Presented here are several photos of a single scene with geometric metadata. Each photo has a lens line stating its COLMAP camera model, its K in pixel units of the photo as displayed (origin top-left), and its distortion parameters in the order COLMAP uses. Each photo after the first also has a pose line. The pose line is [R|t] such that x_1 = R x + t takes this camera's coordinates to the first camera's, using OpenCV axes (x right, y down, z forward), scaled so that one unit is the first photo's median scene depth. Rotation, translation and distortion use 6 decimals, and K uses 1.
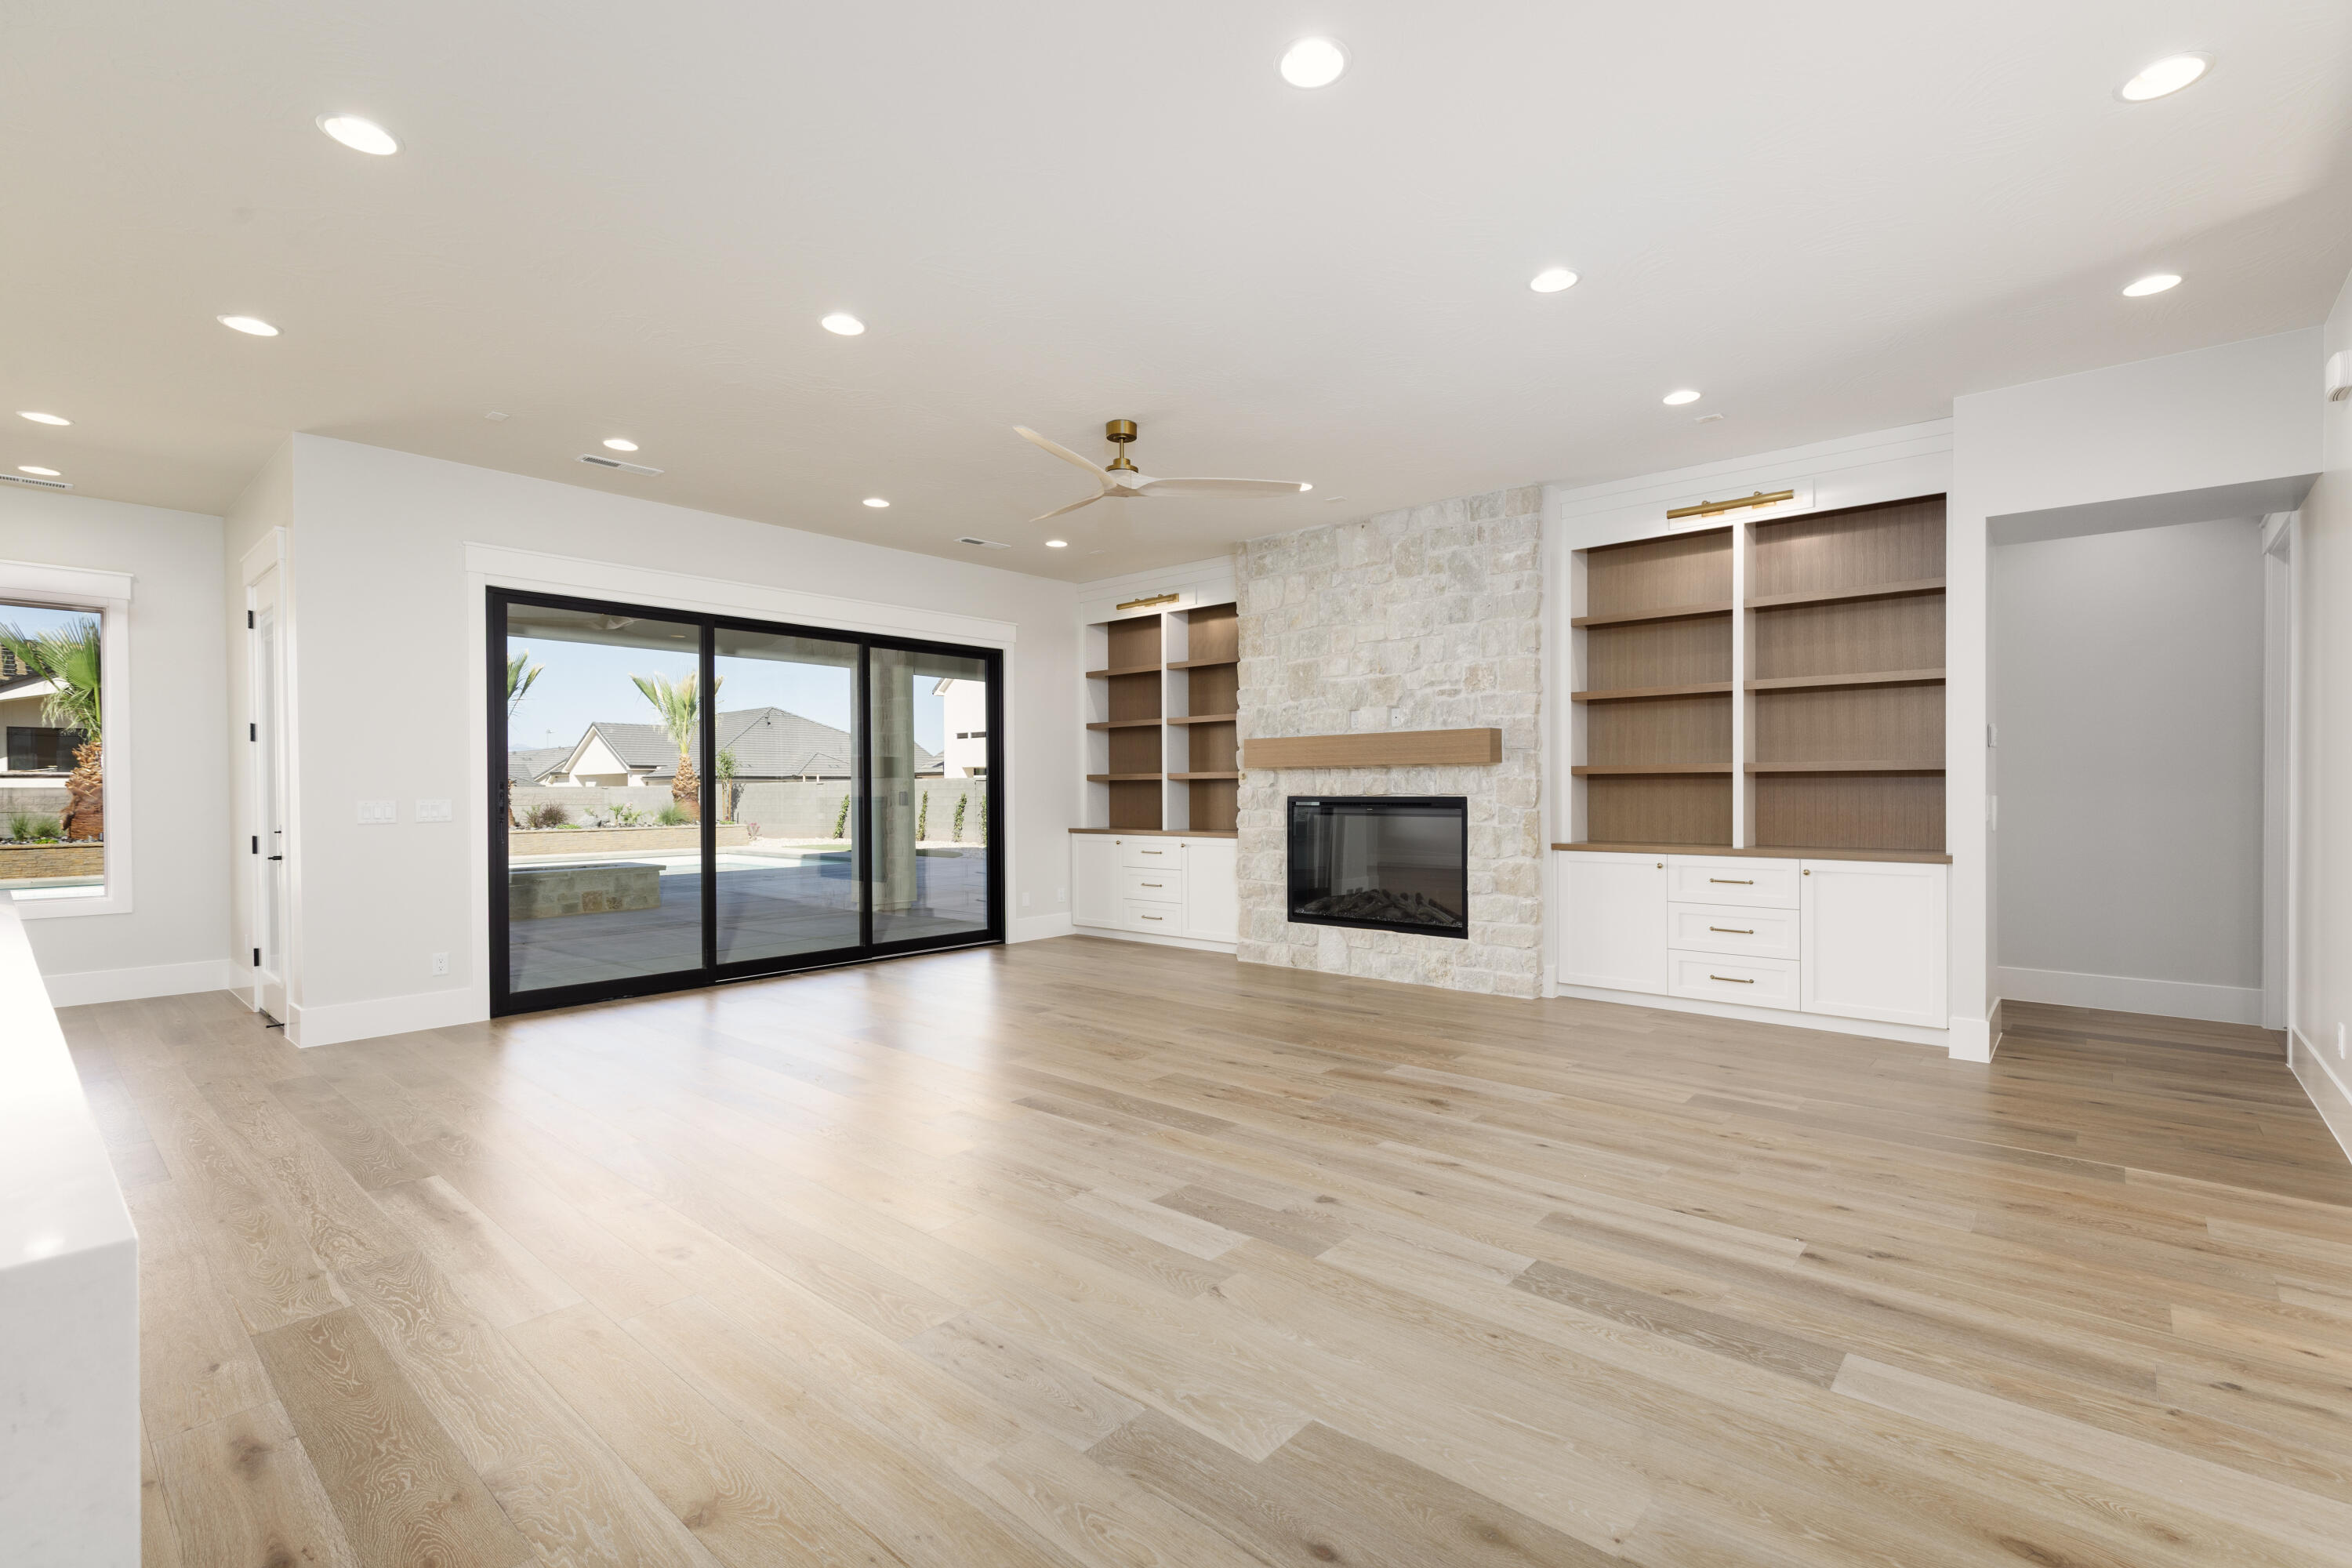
lens RADIAL K [[1055.2, 0, 1188.6], [0, 1055.2, 787.3], [0, 0, 1]] dist [0.009134, -0.002502]
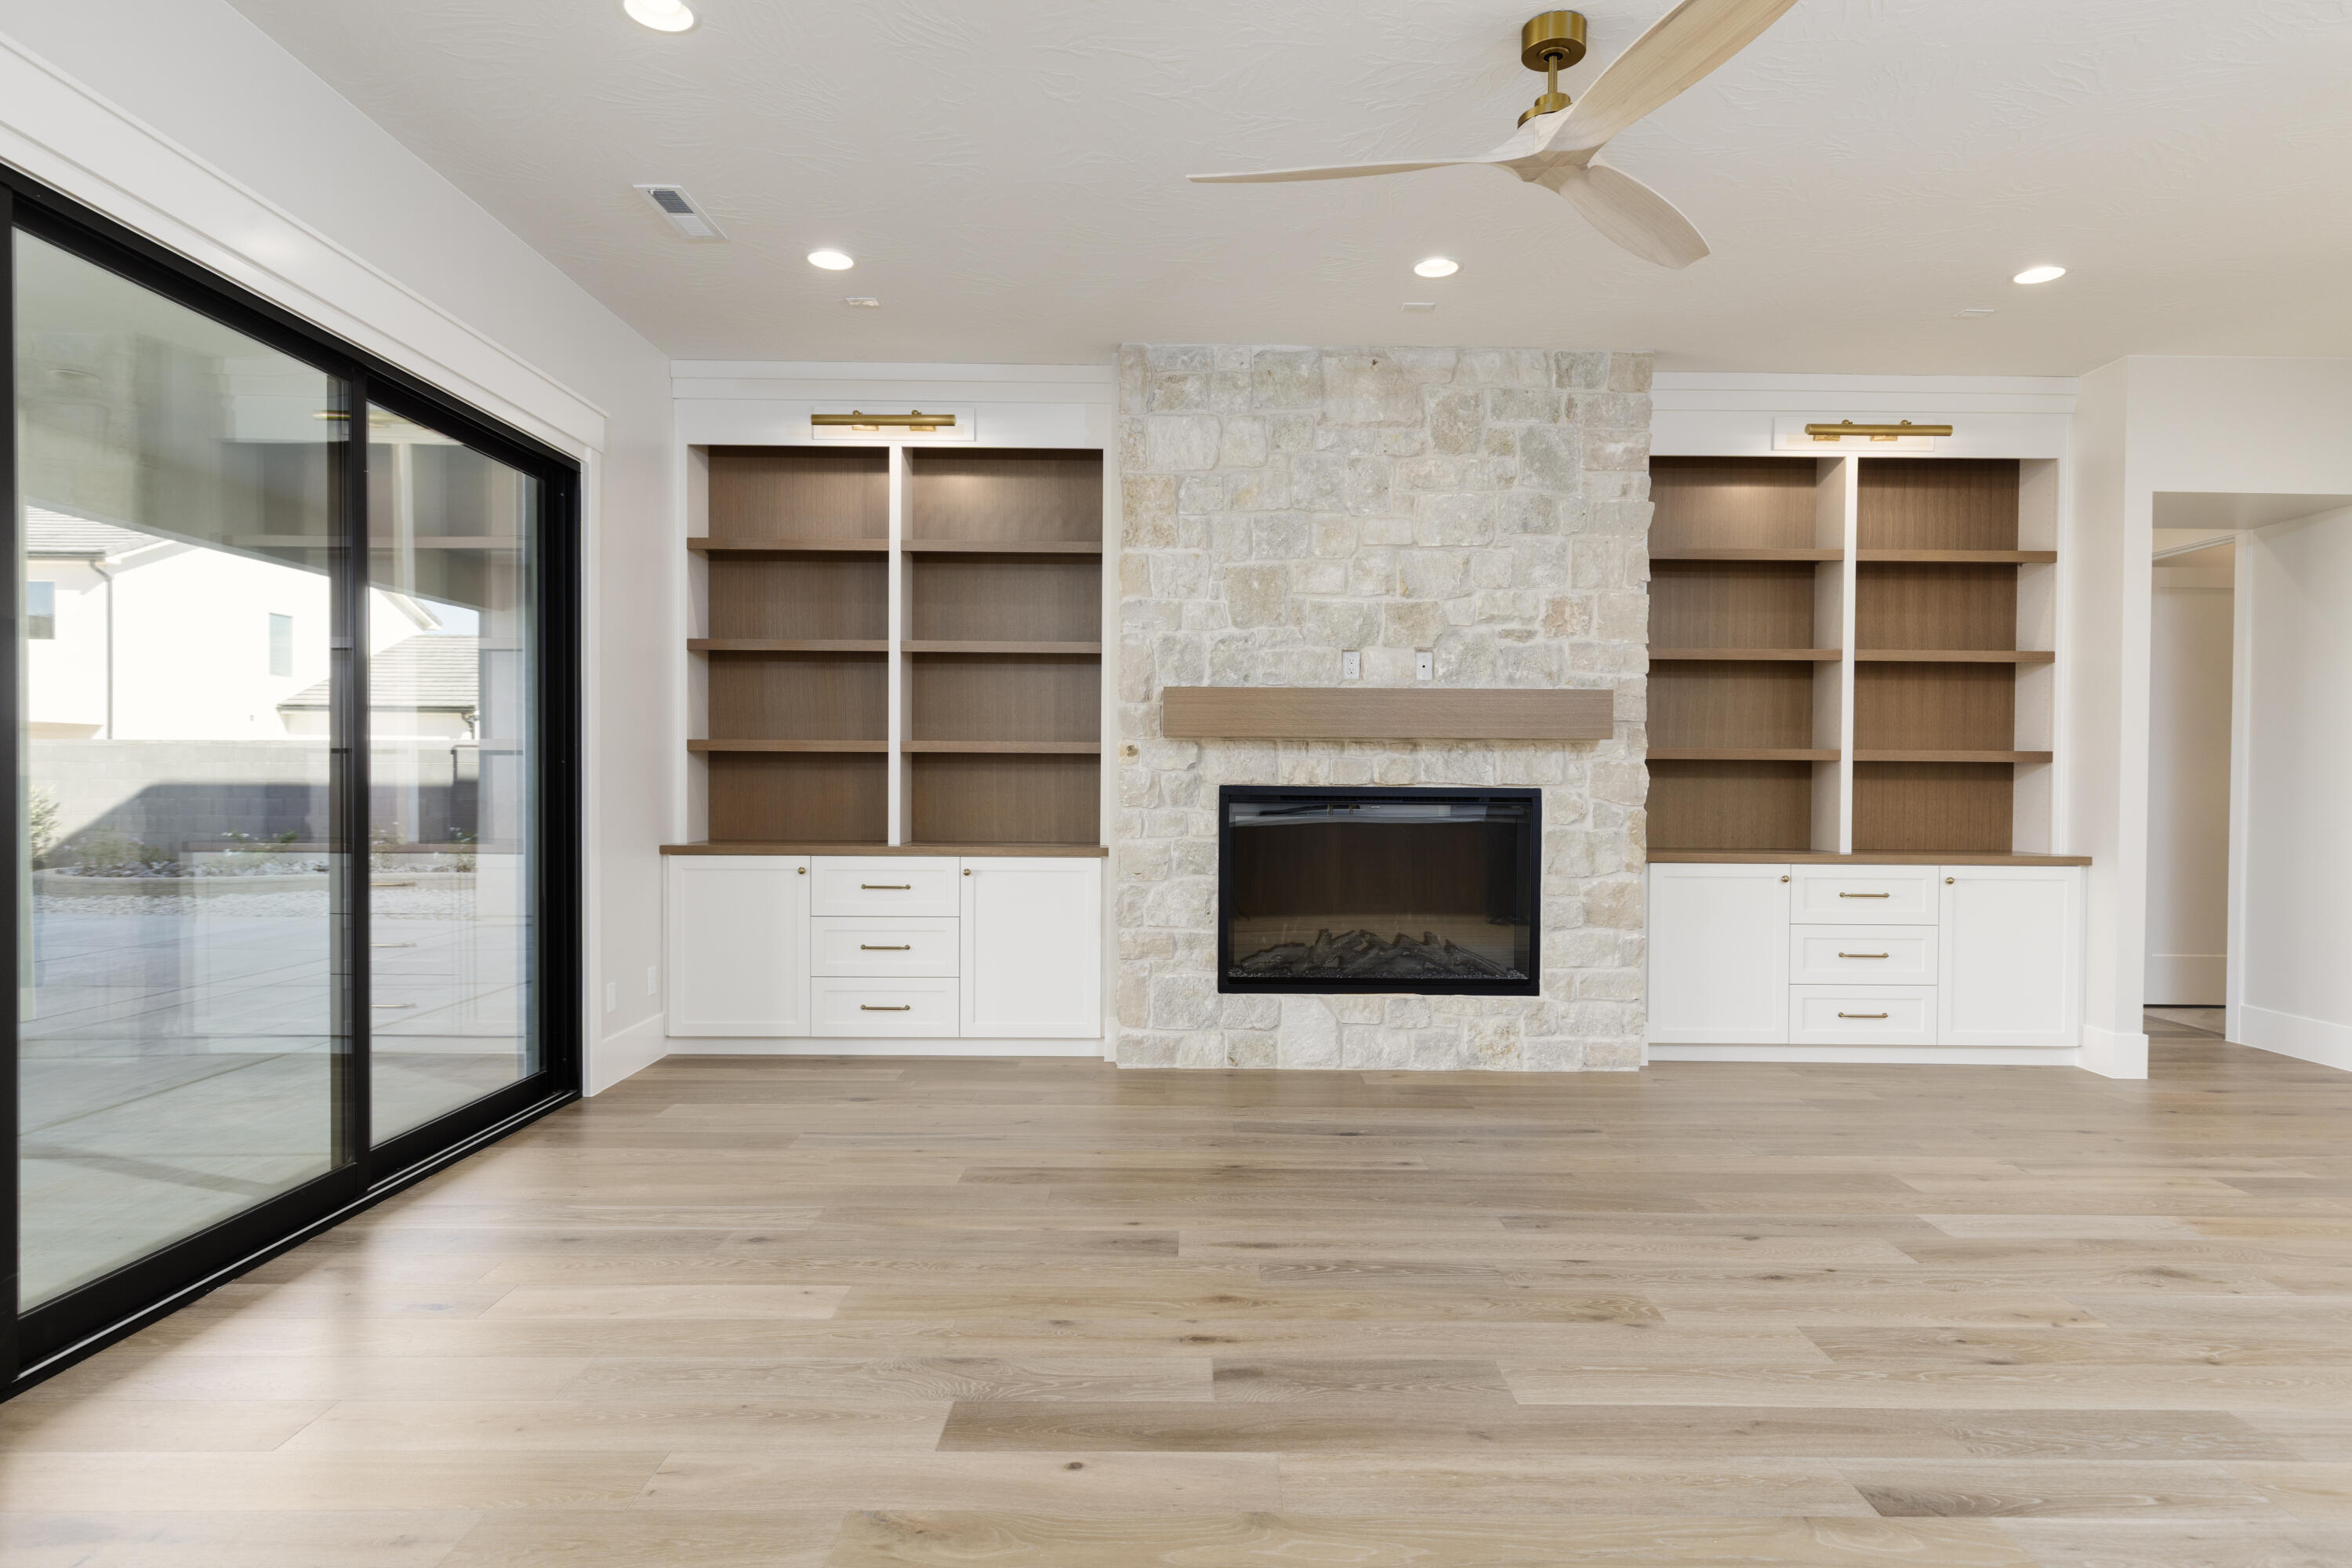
lens RADIAL K [[1291.5, 0, 1192.7], [0, 1291.5, 792.5], [0, 0, 1]] dist [0.012239, -0.006194]
pose [[0.748063, 0.004023, 0.663615, -0.484379], [-0.012681, 0.999886, 0.008233, 0.007721], [-0.663506, -0.014574, 0.748029, 0.544531]]
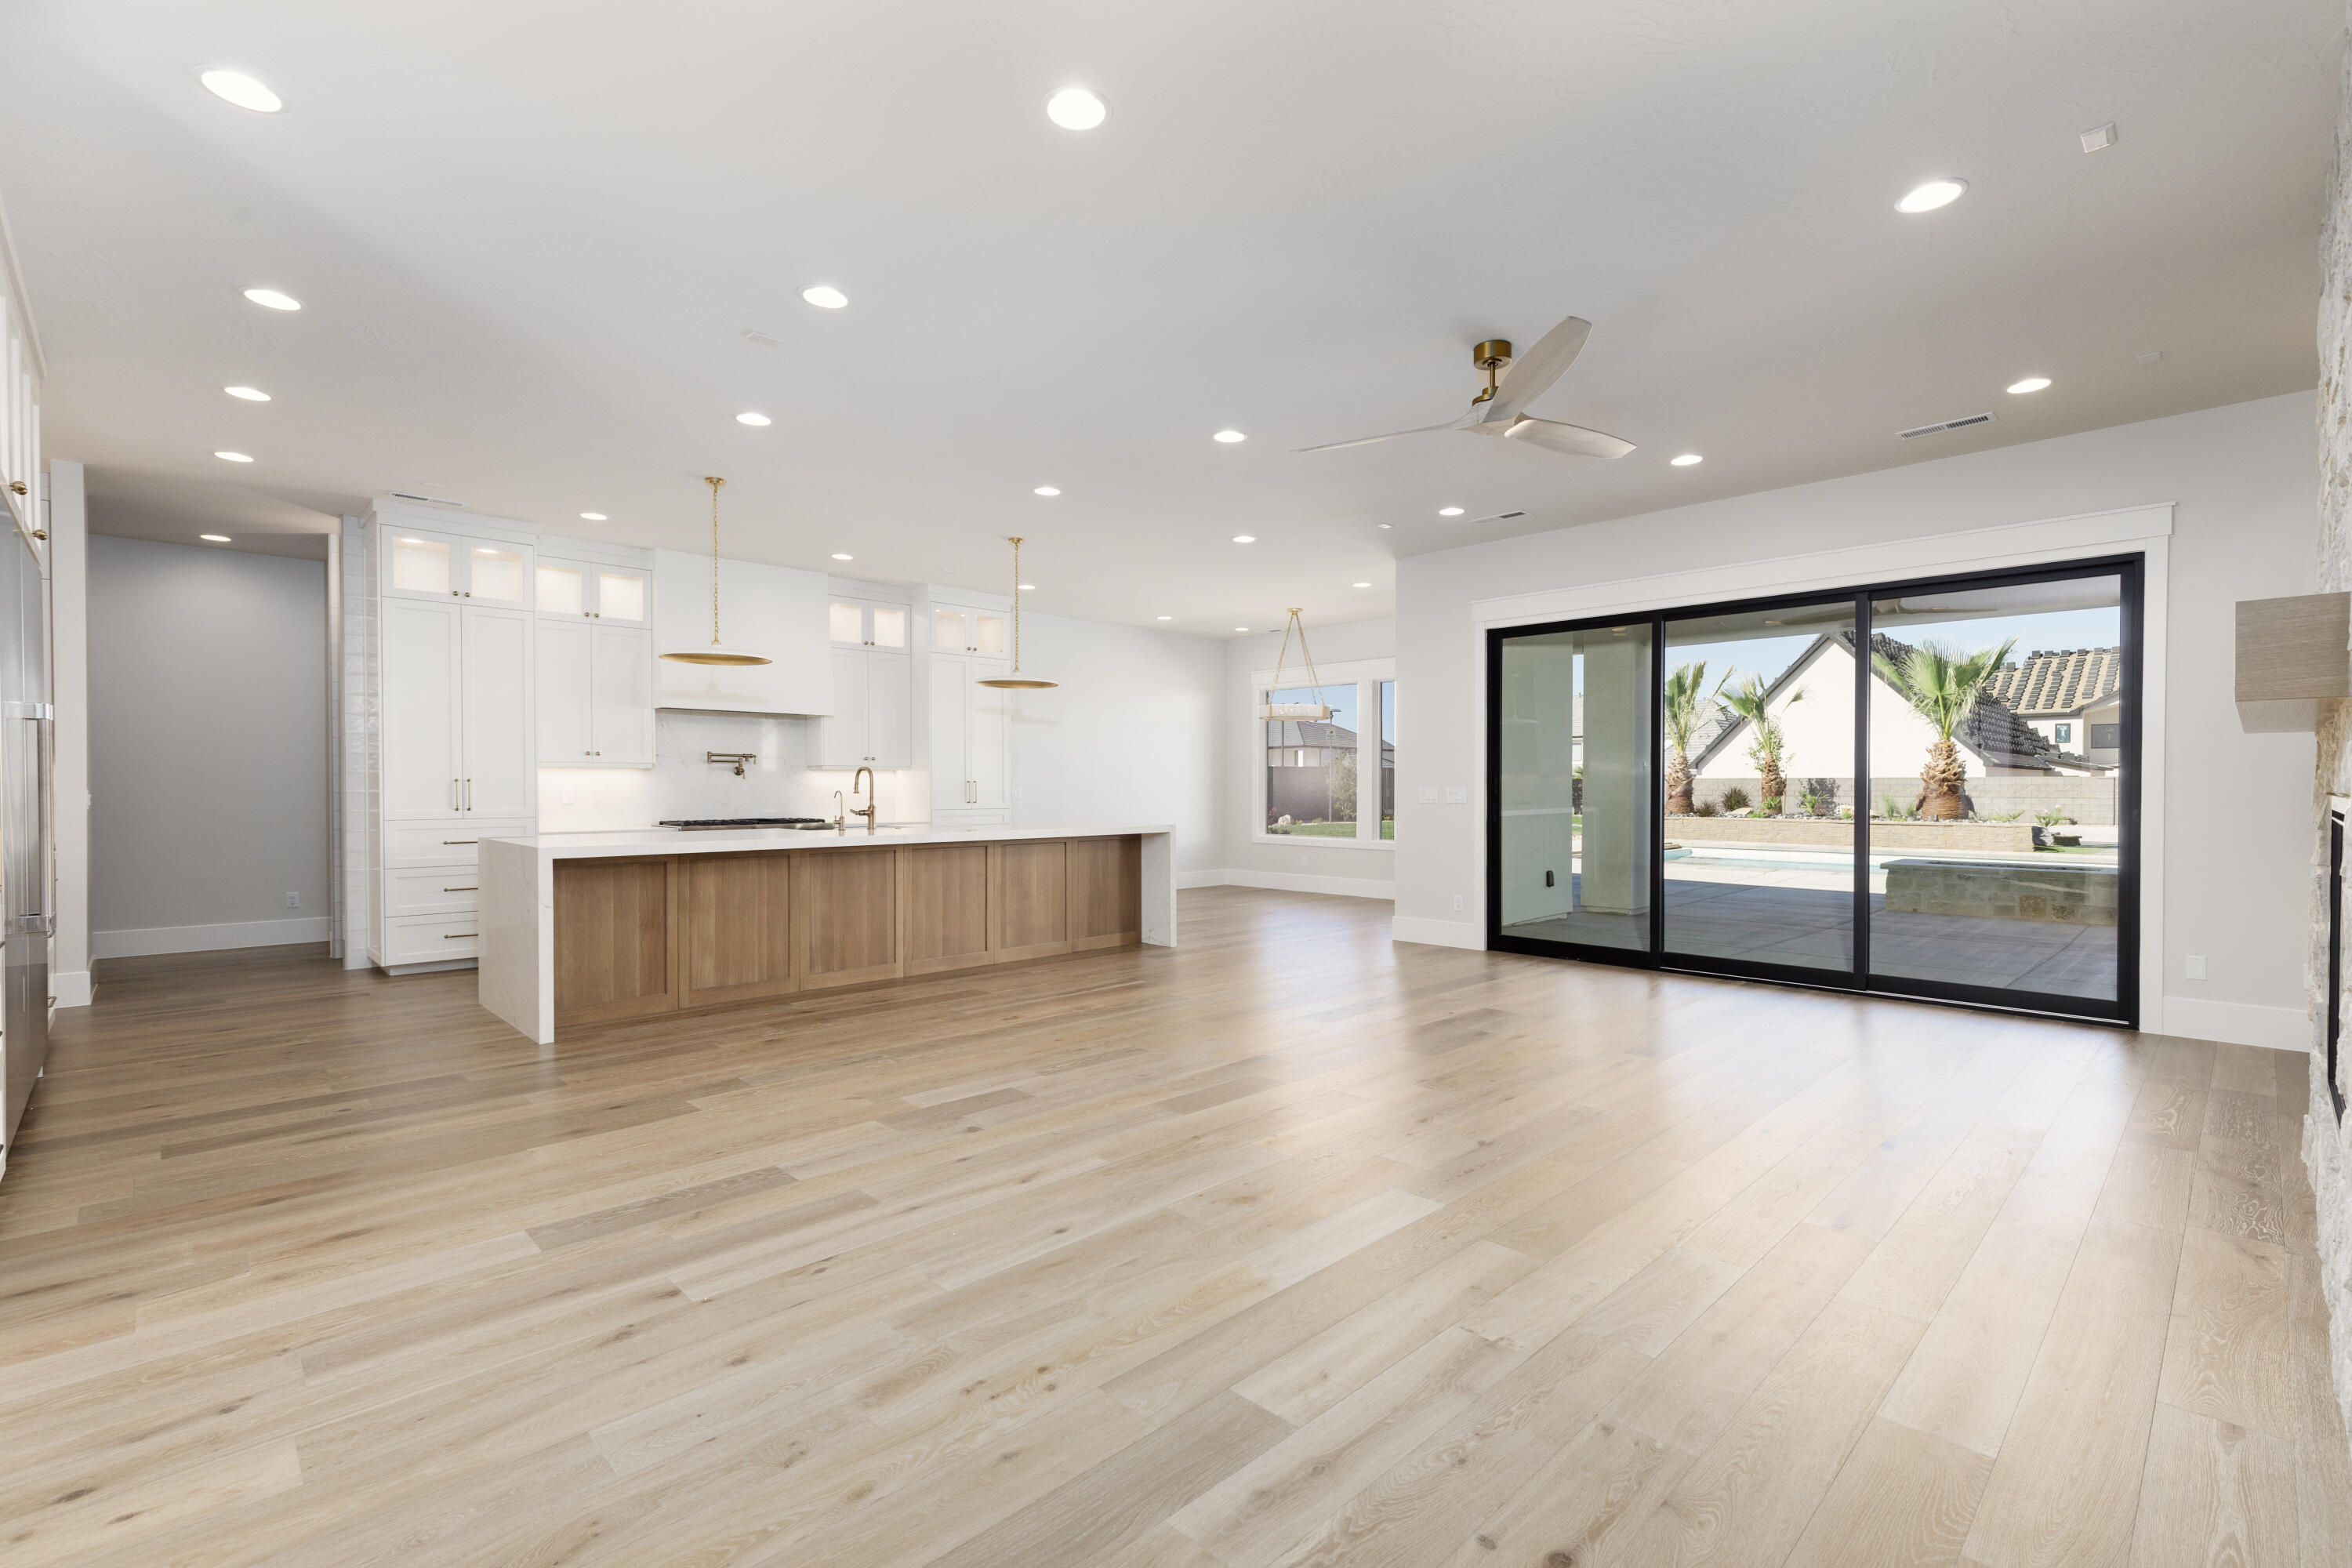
lens RADIAL K [[1055.2, 0, 1190.7], [0, 1055.2, 798.2], [0, 0, 1]] dist [0.009134, -0.002502]
pose [[-0.076646, 0.018914, -0.996879, 0.656810], [0.001170, 0.999821, 0.018880, -0.000508], [0.997058, 0.000281, -0.076654, 0.684216]]
